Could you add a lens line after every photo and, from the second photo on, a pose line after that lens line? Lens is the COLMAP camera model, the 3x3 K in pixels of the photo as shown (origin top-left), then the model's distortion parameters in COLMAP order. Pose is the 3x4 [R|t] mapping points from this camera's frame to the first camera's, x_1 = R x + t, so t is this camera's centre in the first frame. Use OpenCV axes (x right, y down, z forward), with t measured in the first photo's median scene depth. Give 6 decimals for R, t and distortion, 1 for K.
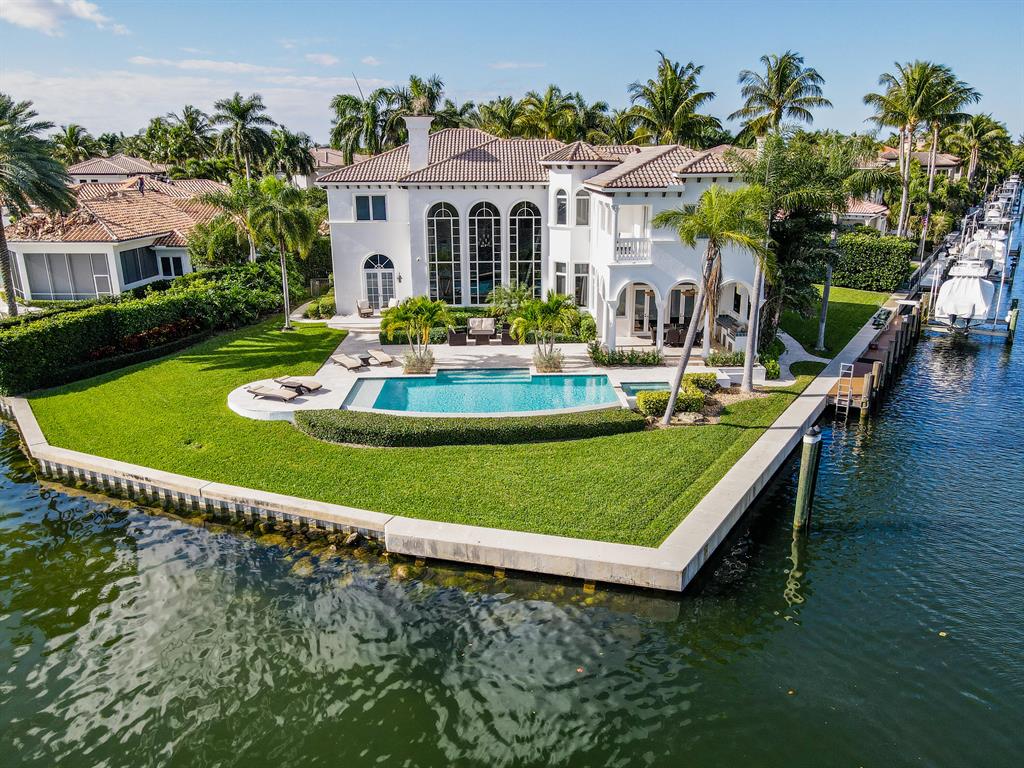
lens RADIAL K [[732.7, 0, 516.2], [0, 732.7, 378.9], [0, 0, 1]] dist [-0.009815, -0.000077]
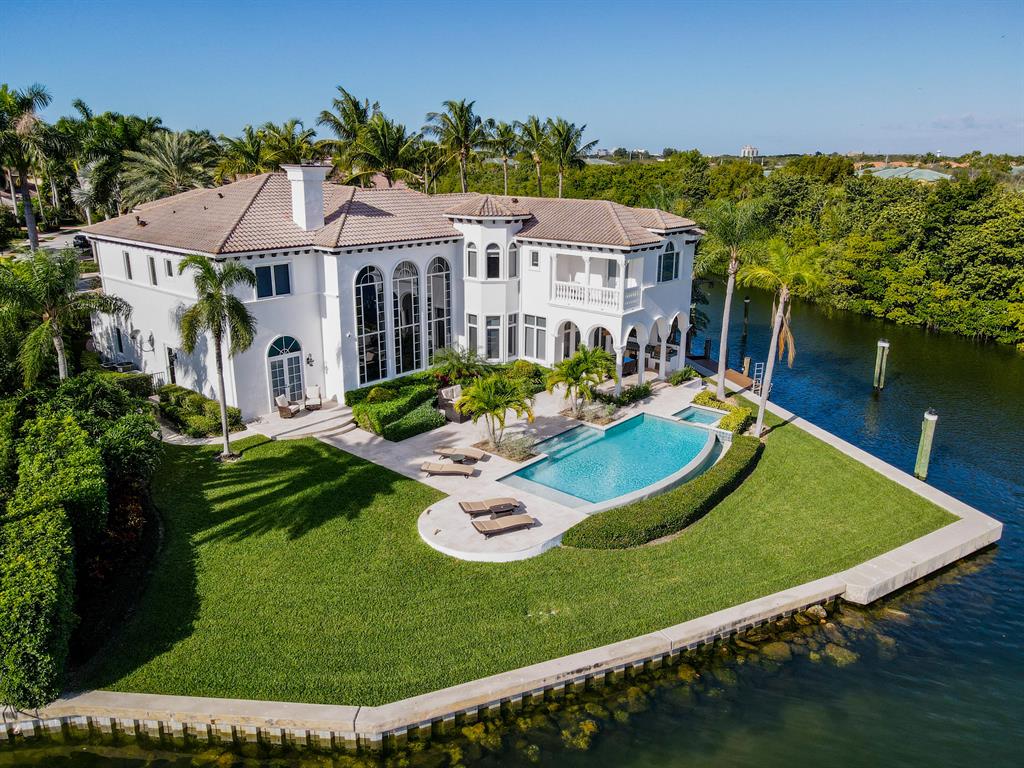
lens RADIAL K [[732.7, 0, 514.7], [0, 732.7, 386.8], [0, 0, 1]] dist [-0.009815, -0.000077]
pose [[0.676033, -0.207491, 0.707055, -0.623329], [0.202192, 0.974941, 0.092784, -0.147462], [-0.708588, 0.080236, 0.701046, 0.282869]]
